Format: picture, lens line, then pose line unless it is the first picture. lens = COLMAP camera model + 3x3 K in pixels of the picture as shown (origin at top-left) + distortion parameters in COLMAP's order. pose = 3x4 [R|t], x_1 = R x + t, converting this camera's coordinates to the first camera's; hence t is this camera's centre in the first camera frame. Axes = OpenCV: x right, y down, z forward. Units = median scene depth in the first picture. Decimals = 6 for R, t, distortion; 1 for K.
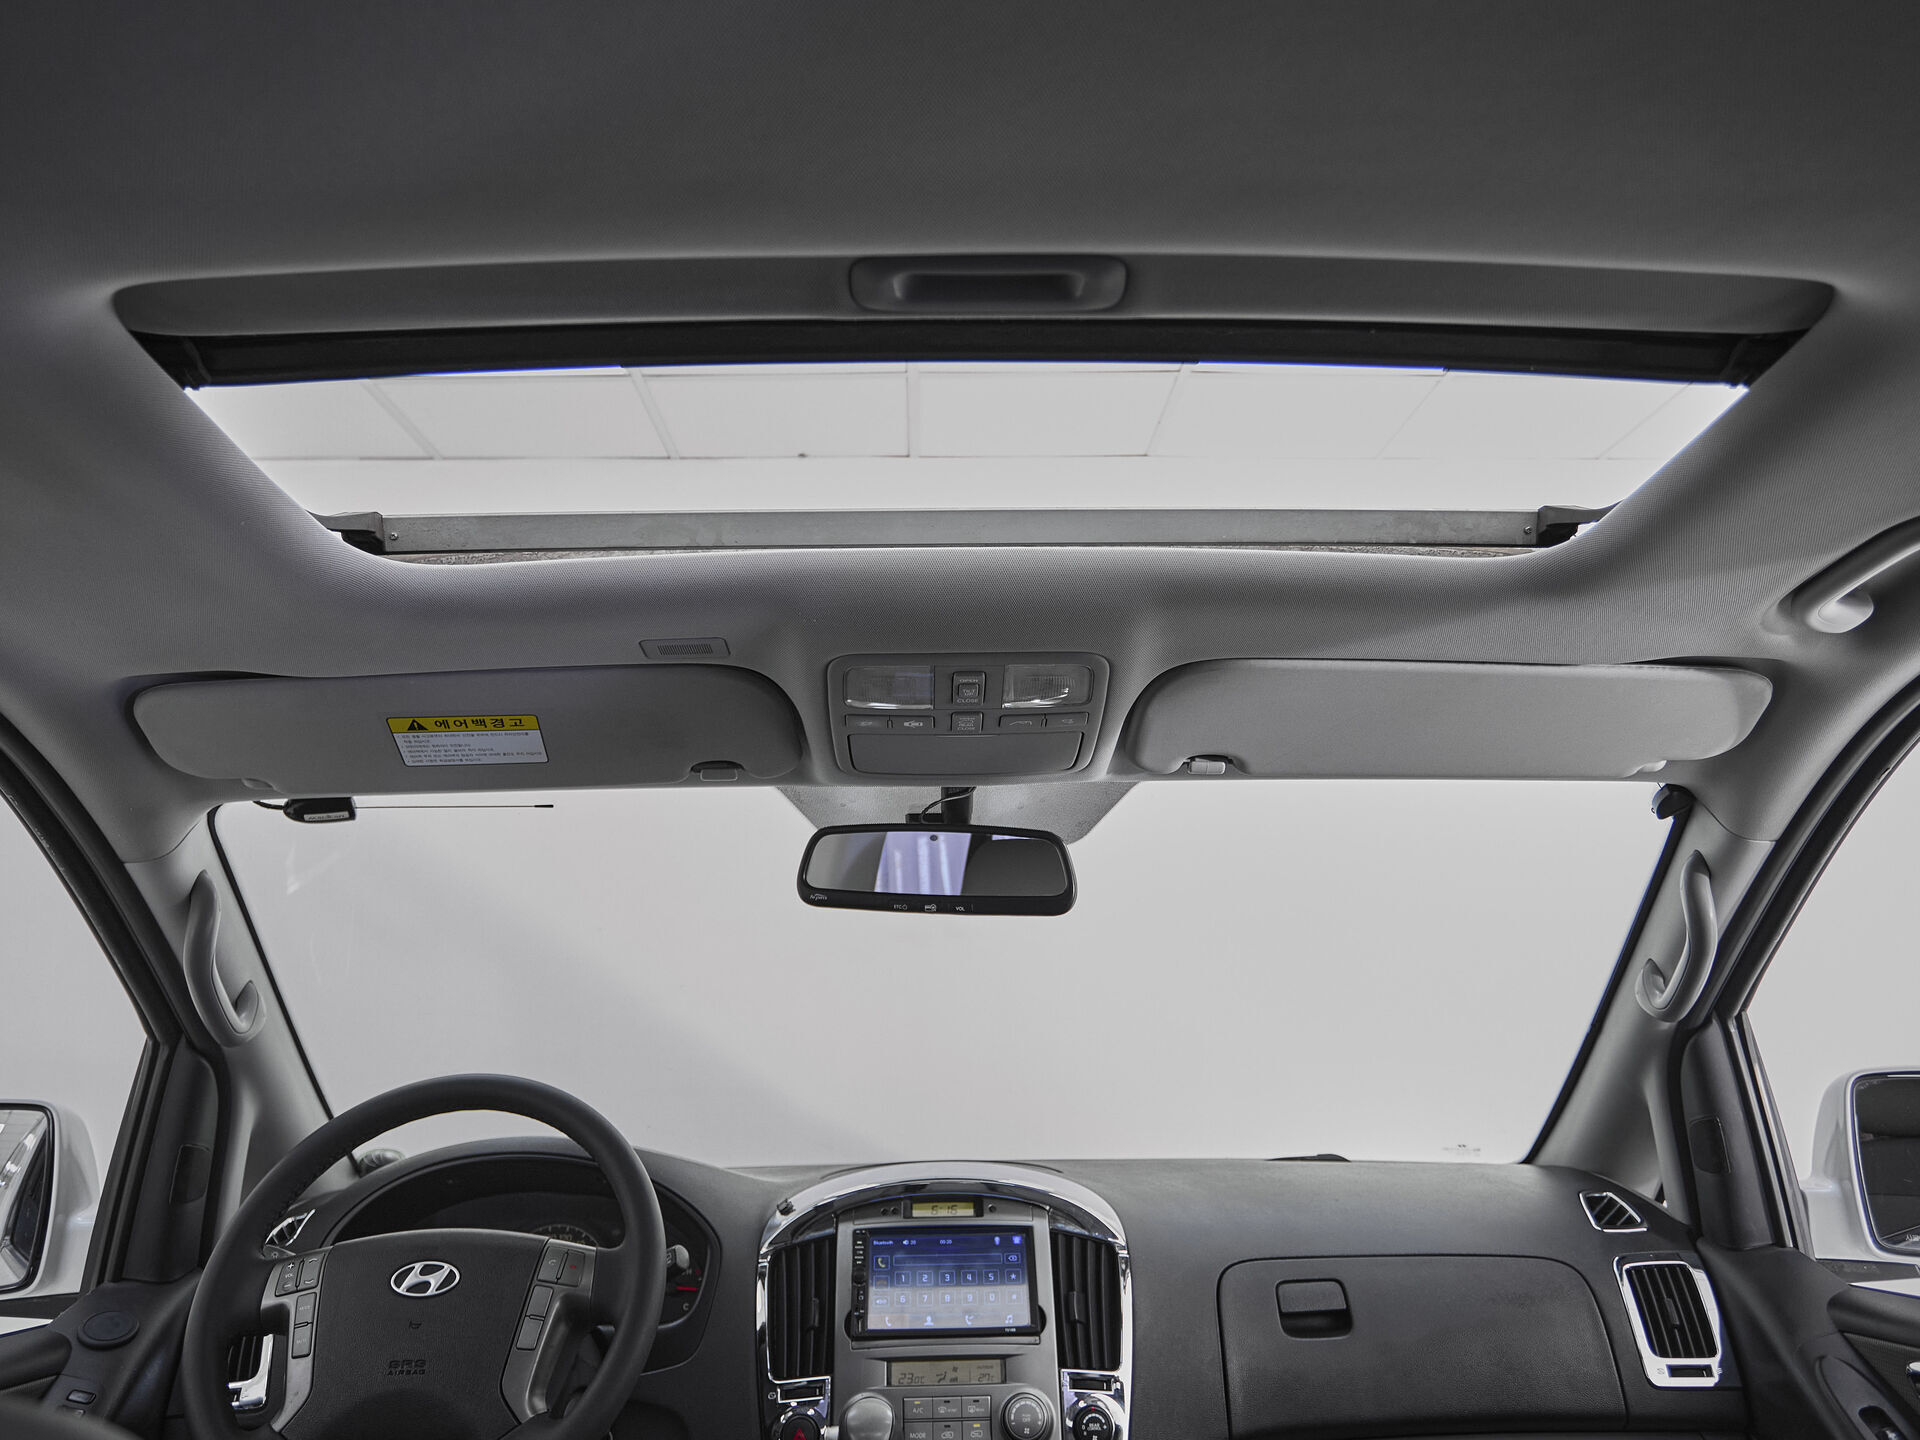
lens RADIAL K [[1327.8, 0, 964.5], [0, 1327.8, 655.3], [0, 0, 1]] dist [-0.077974, 0.045717]
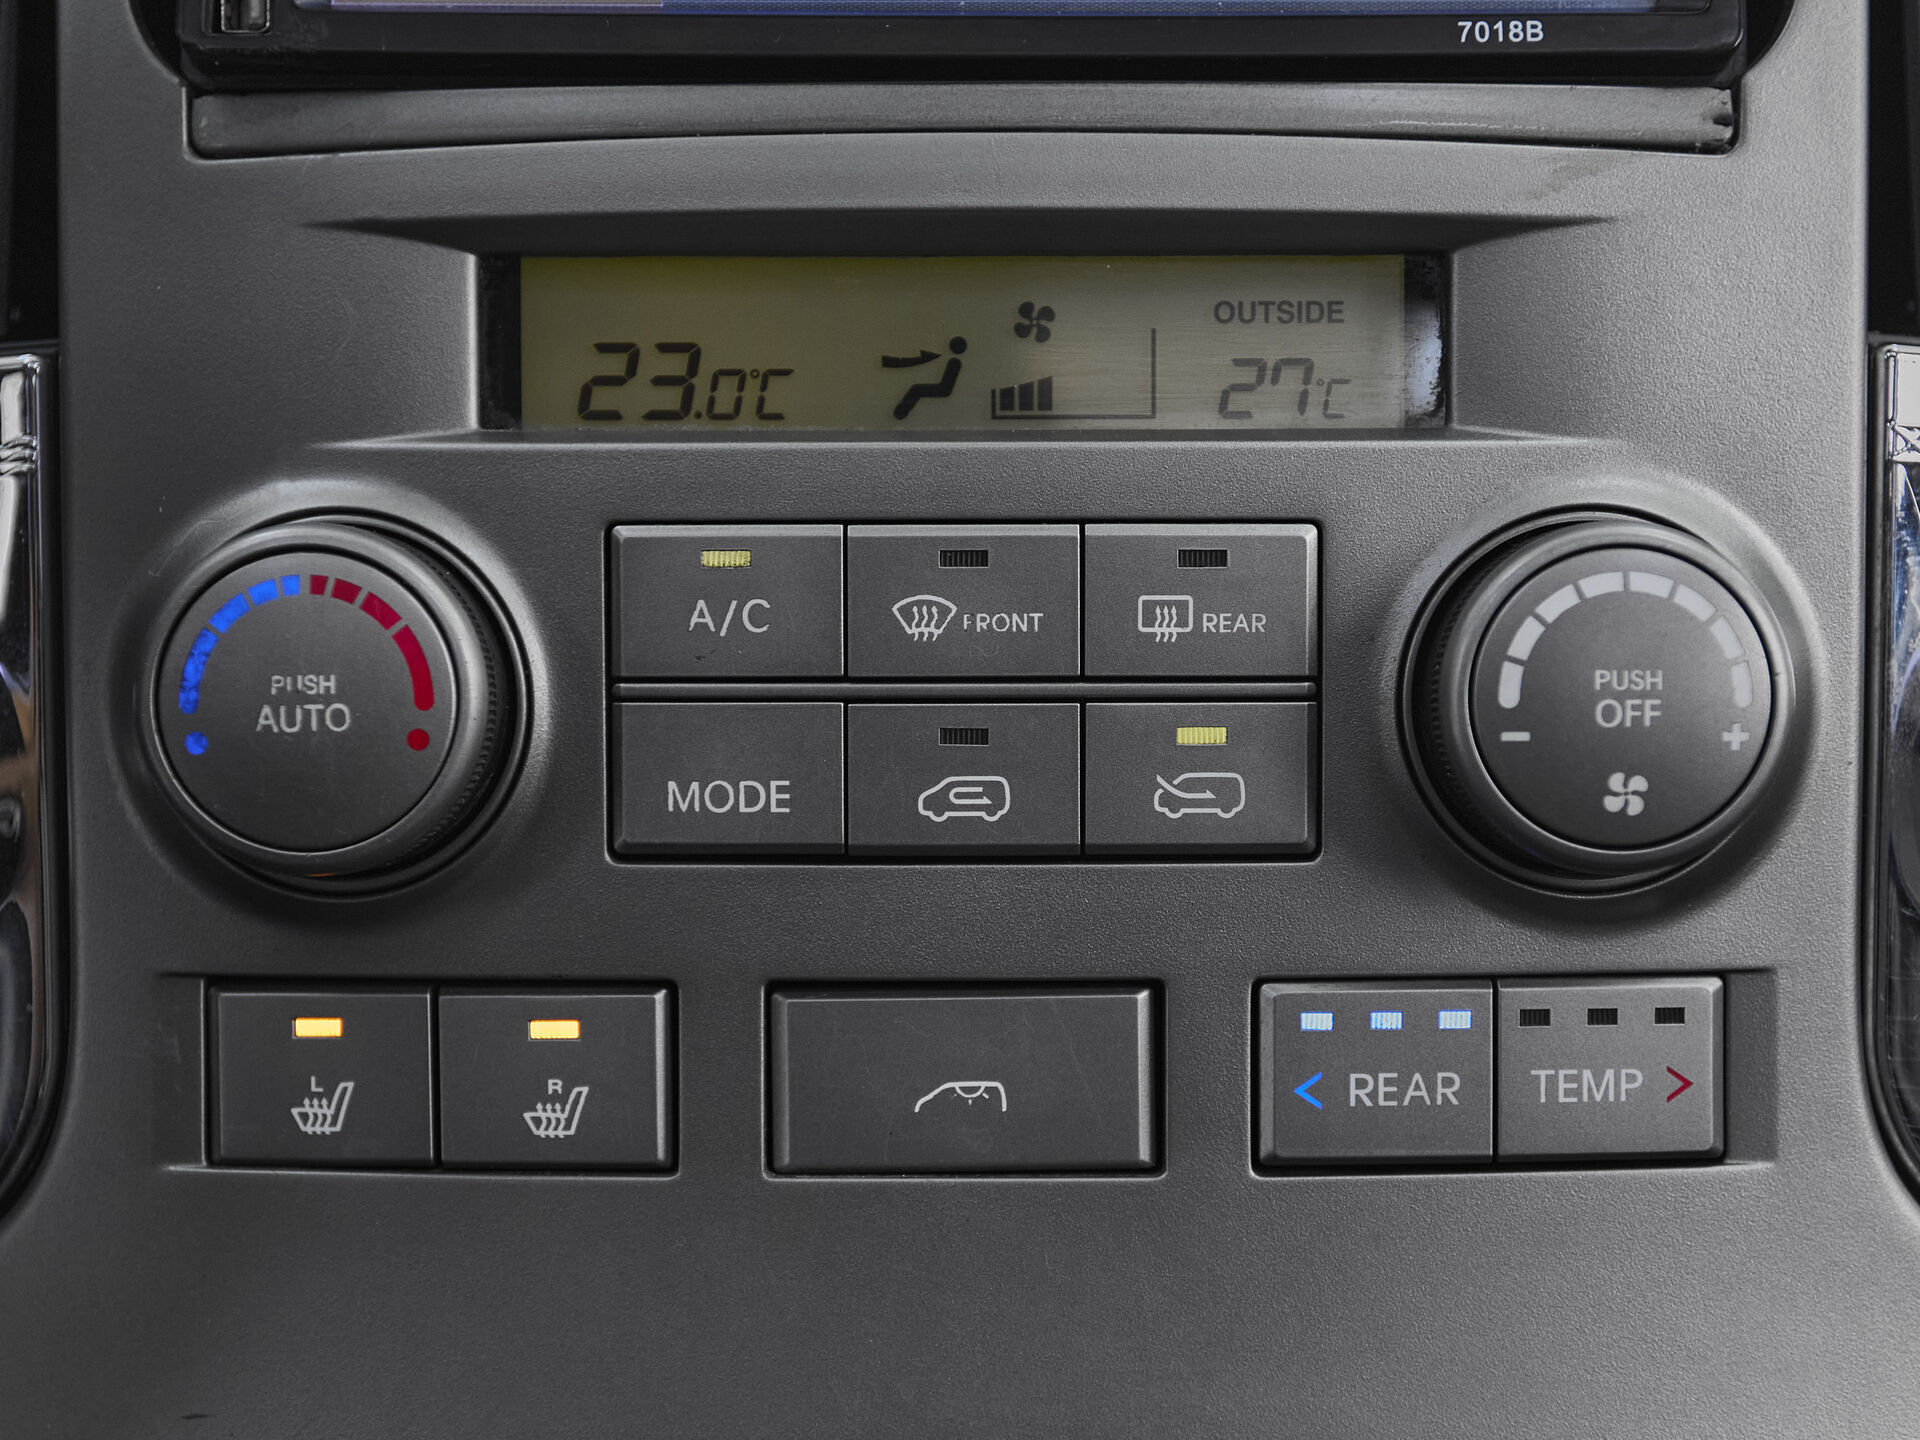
lens RADIAL K [[3170.0, 0, 986.4], [0, 3170.0, 783.8], [0, 0, 1]] dist [0.017276, 0.064668]
pose [[0.999653, 0.024083, -0.010705, -0.007515], [-0.013567, 0.818458, 0.574407, 0.410202], [0.022595, -0.574062, 0.818500, 0.726160]]
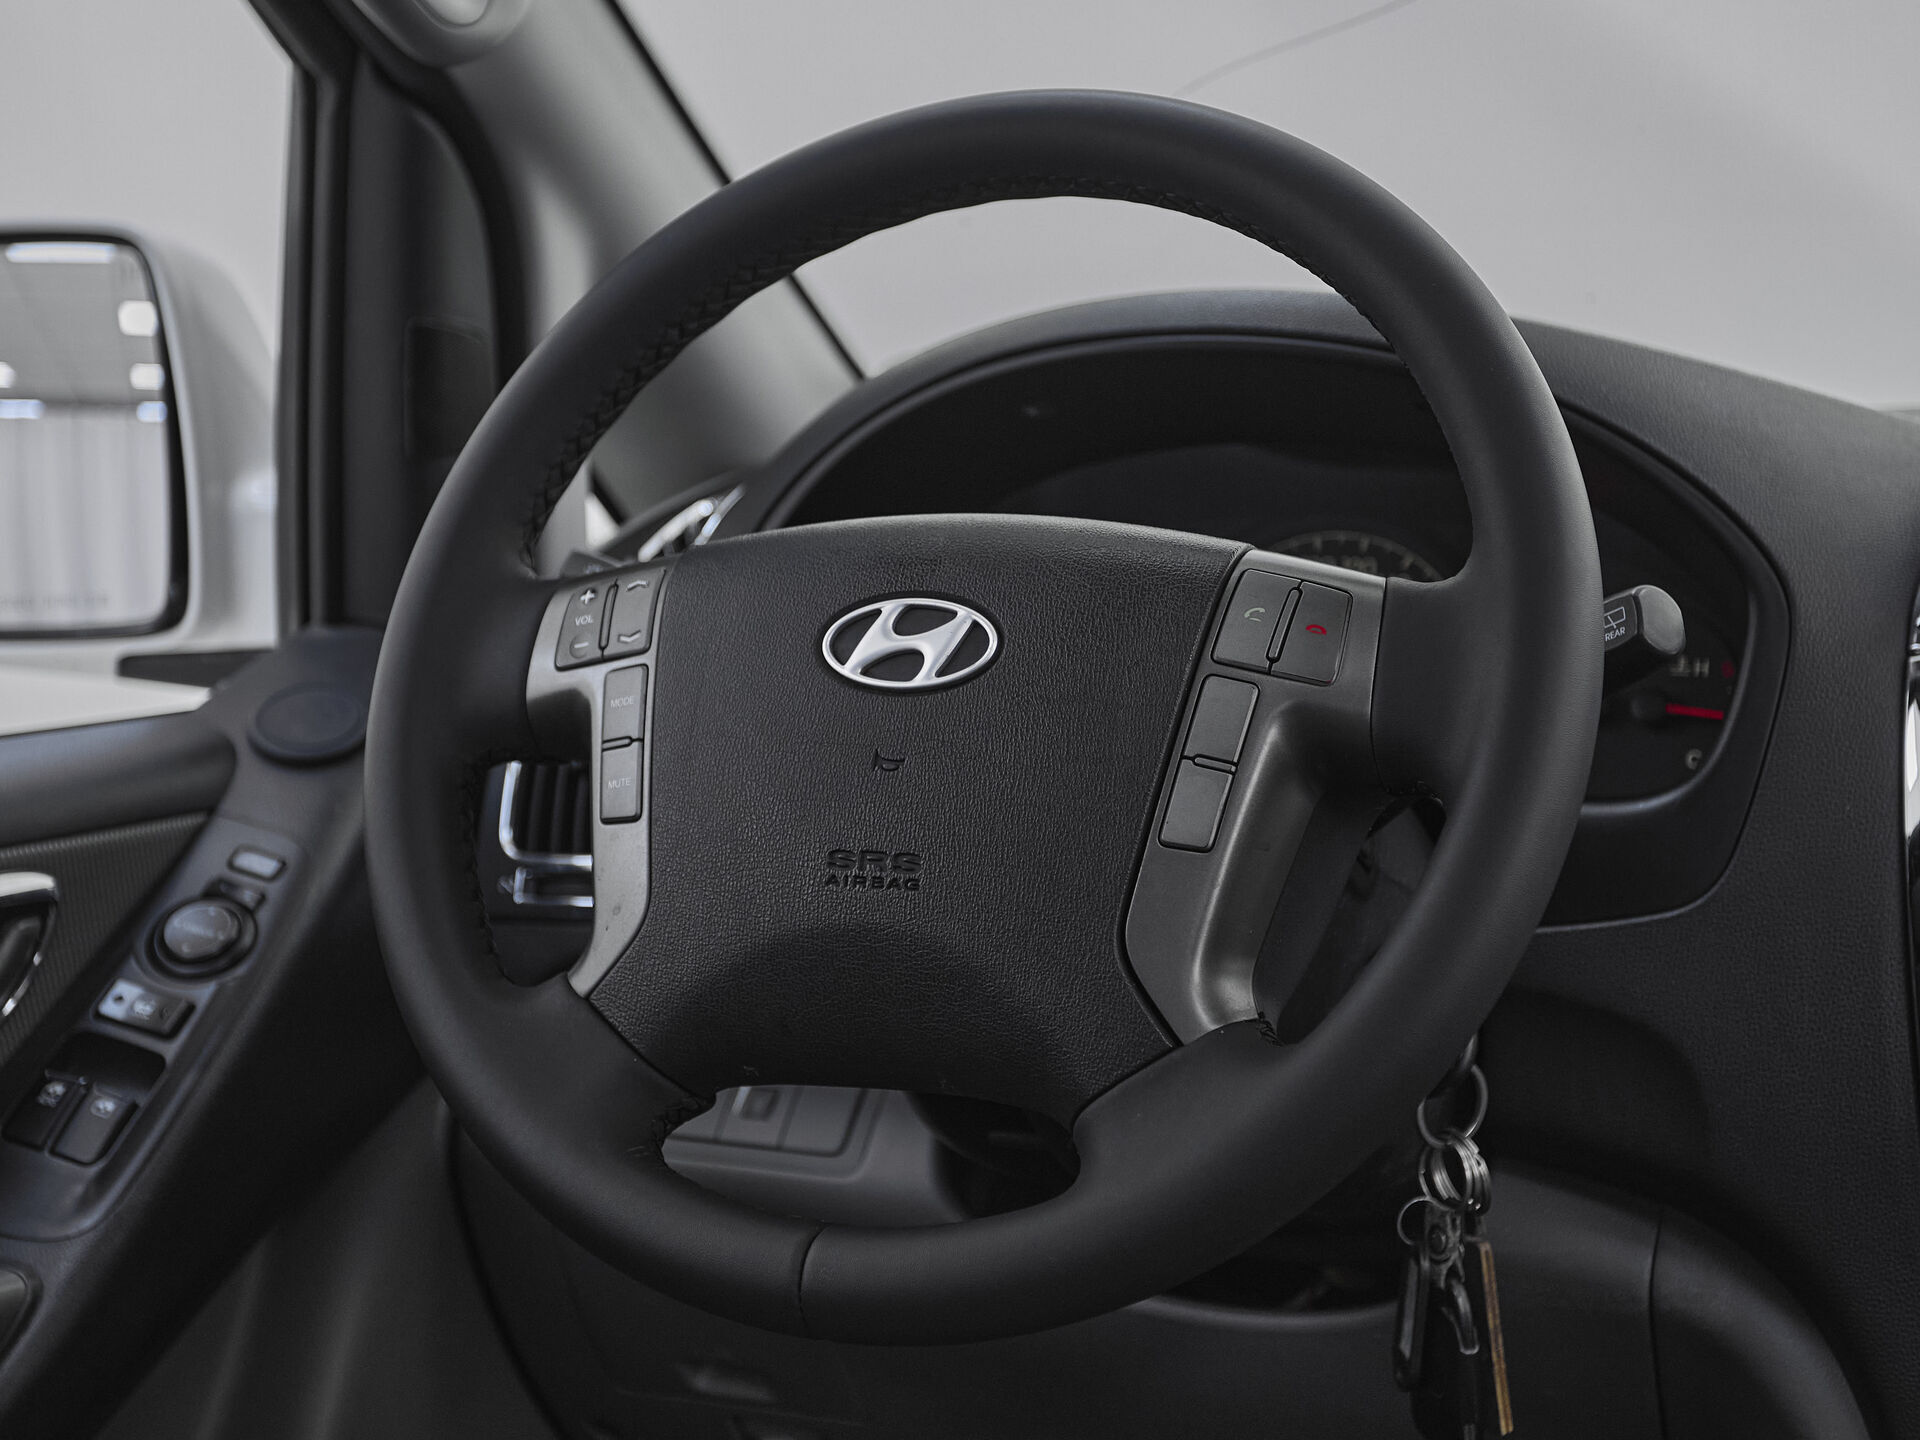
lens RADIAL K [[2898.7, 0, 897.4], [0, 2898.7, 610.4], [0, 0, 1]] dist [0.009135, 0.067461]
pose [[0.885450, 0.051219, -0.461903, -0.048402], [0.140823, 0.917609, 0.371703, 0.155744], [0.442885, -0.394171, 0.805284, 0.318588]]
